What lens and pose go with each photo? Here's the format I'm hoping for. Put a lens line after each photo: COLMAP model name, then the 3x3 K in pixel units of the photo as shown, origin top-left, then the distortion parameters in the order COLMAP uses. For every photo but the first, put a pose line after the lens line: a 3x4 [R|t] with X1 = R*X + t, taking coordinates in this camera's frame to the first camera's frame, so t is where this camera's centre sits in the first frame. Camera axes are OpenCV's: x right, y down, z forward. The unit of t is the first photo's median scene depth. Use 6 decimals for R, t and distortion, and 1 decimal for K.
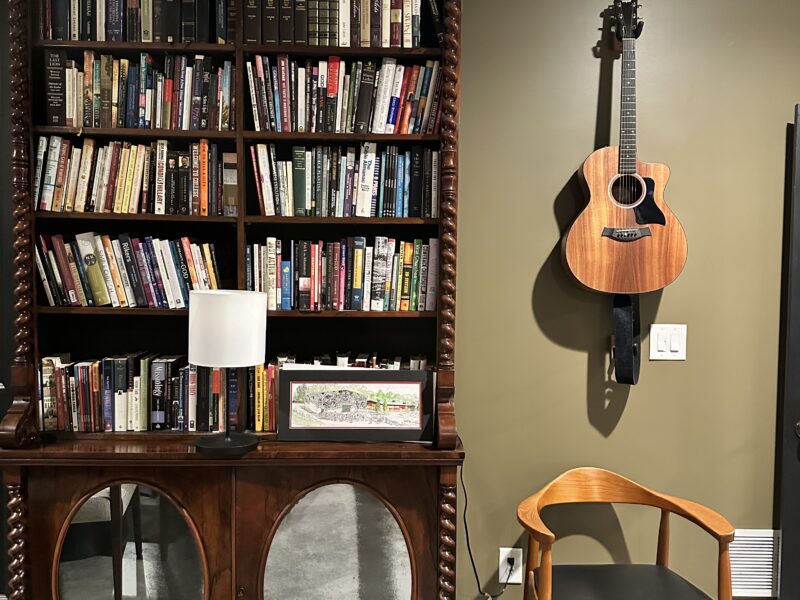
lens RADIAL K [[747.5, 0, 395.1], [0, 747.5, 328.2], [0, 0, 1]] dist [0.124138, 0.000000]
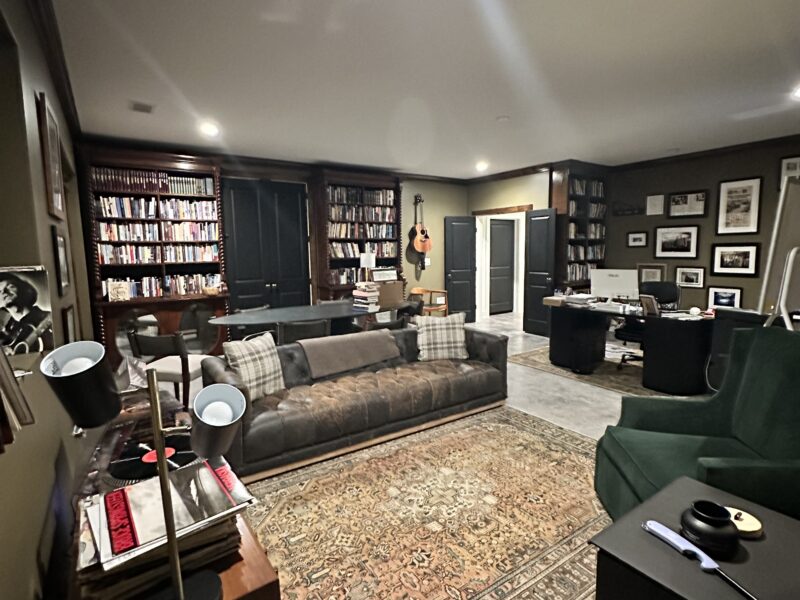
lens RADIAL K [[431.0, 0, 401.3], [0, 431.0, 300.2], [0, 0, 1]] dist [-0.000385, -0.000013]
pose [[0.826615, -0.086537, 0.556075, -1.582279], [0.047645, 0.995320, 0.084067, 0.028435], [-0.560748, -0.042997, 0.826870, -1.455159]]
